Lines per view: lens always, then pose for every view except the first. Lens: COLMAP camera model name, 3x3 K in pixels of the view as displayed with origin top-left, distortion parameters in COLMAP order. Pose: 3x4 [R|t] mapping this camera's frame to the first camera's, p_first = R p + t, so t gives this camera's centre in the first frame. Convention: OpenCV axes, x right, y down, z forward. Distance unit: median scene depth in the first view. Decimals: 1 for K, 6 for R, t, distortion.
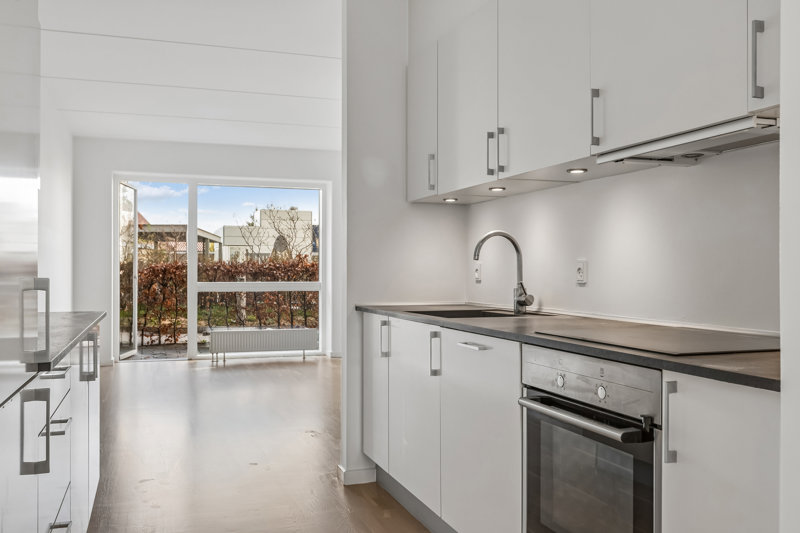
lens RADIAL K [[737.7, 0, 400.0], [0, 737.7, 266.5], [0, 0, 1]] dist [-0.007556, -0.002339]
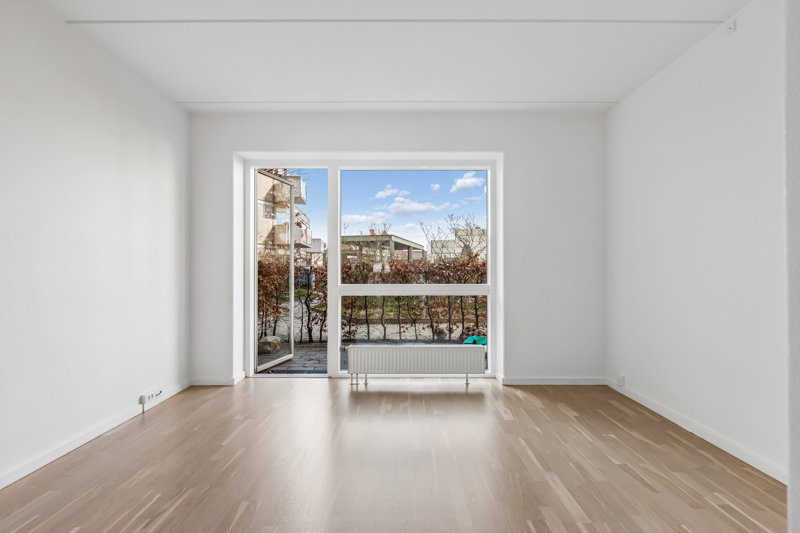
lens RADIAL K [[420.0, 0, 400.0], [0, 420.0, 266.5], [0, 0, 1]] dist [0.001773, -0.000044]
pose [[0.944092, -0.003457, -0.329664, -0.049677], [0.002841, 0.999993, -0.002349, 0.002310], [0.329670, 0.001281, 0.944096, 0.544564]]
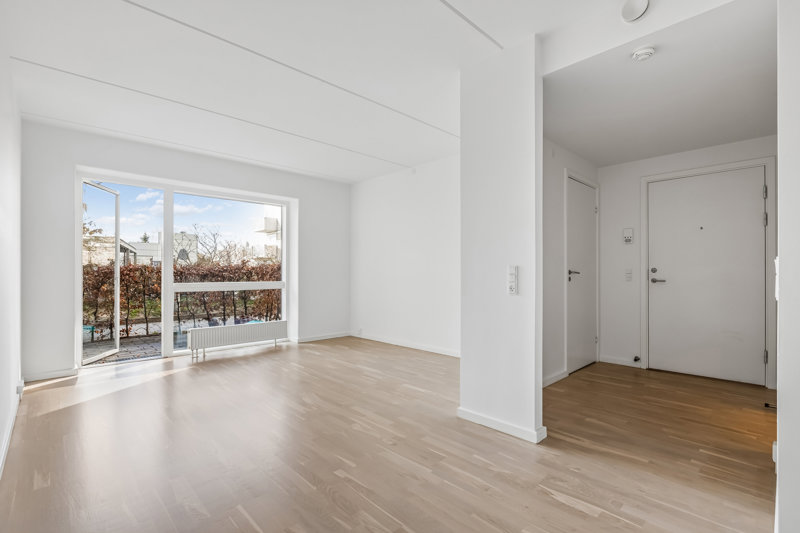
lens RADIAL K [[375.4, 0, 403.3], [0, 375.4, 269.9], [0, 0, 1]] dist [0.001202, -0.000520]
pose [[0.909713, 0.001006, 0.415236, -0.188562], [0.000389, 0.999995, -0.003275, 0.003728], [-0.415237, 0.003141, 0.909708, 0.353067]]
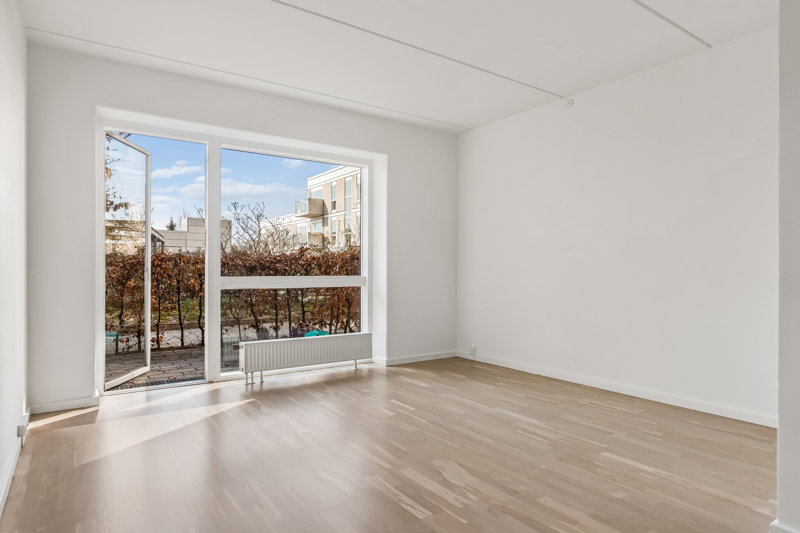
lens RADIAL K [[479.5, 0, 400.0], [0, 479.5, 266.5], [0, 0, 1]] dist [-0.002817, 0.000467]
pose [[0.963189, 0.002648, 0.268812, -0.219137], [-0.002604, 0.999996, -0.000520, 0.010360], [-0.268812, -0.000199, 0.963193, 0.462107]]
